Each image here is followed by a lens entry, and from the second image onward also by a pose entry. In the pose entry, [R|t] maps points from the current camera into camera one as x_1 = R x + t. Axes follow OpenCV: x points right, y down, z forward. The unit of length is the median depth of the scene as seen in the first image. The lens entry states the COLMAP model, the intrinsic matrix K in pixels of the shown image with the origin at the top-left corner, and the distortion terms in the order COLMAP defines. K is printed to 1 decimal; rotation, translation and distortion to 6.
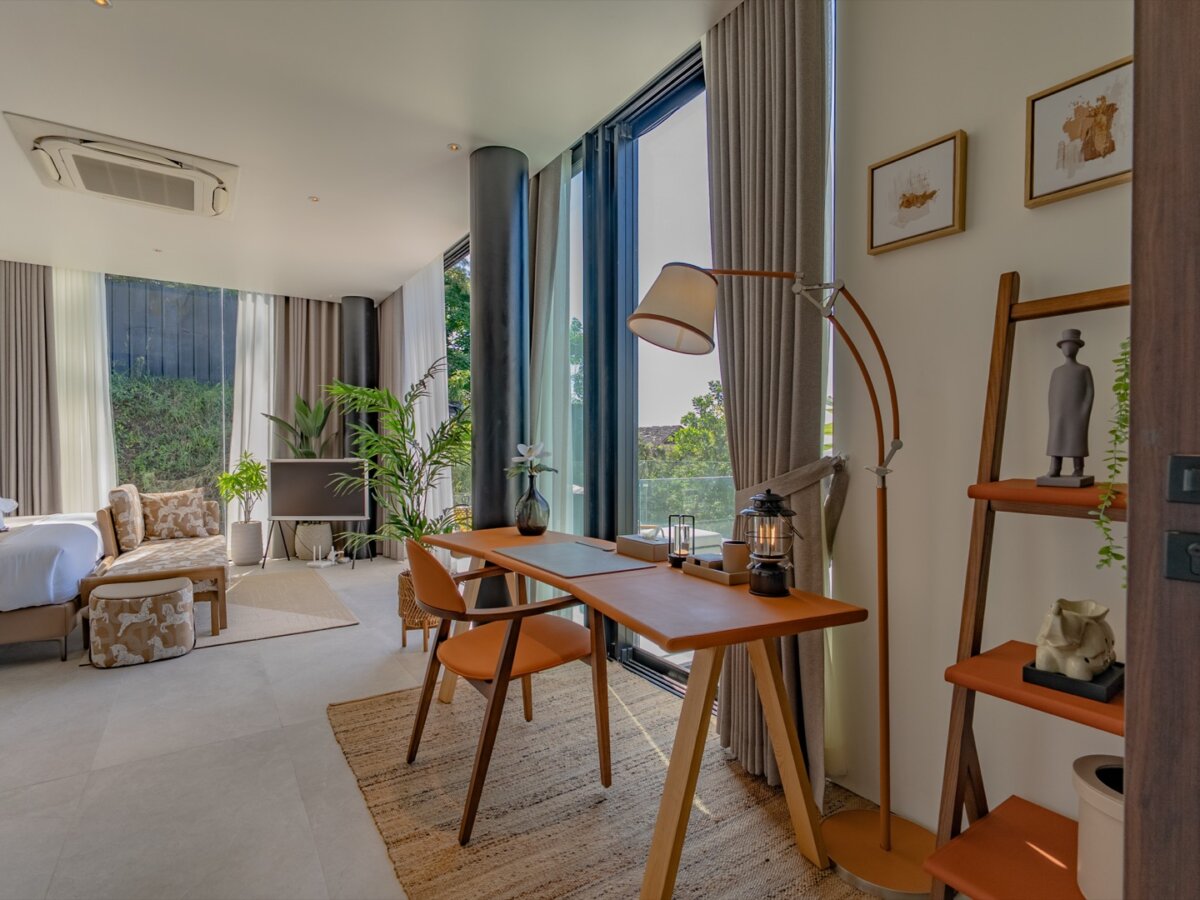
lens RADIAL K [[580.3, 0, 600.0], [0, 580.3, 450.0], [0, 0, 1]] dist [-0.001716, -0.000130]
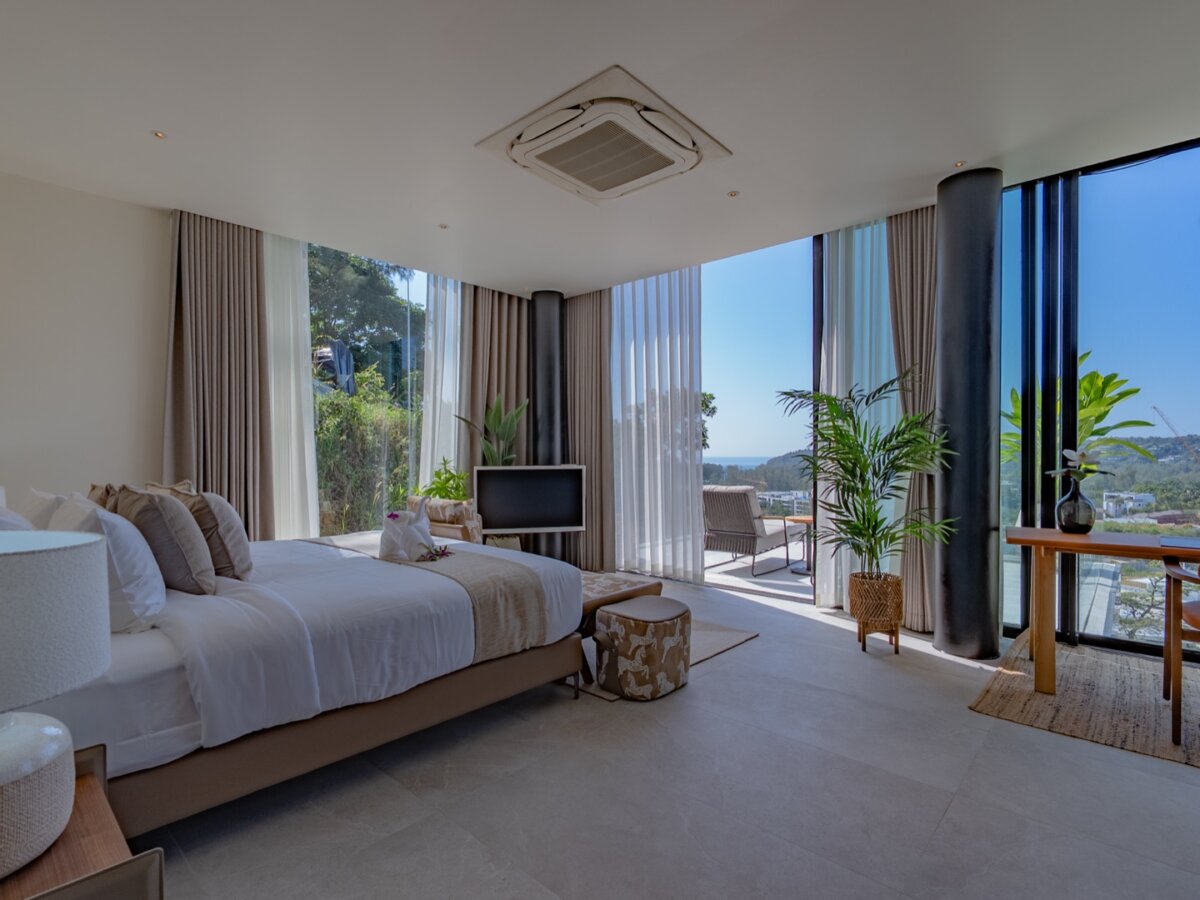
lens RADIAL K [[588.0, 0, 600.0], [0, 588.0, 450.0], [0, 0, 1]] dist [-0.004198, -0.000535]
pose [[0.970438, 0.000785, 0.241350, -0.987660], [0.002532, 0.999907, -0.013431, 0.004828], [-0.241338, 0.013645, 0.970345, 0.122119]]
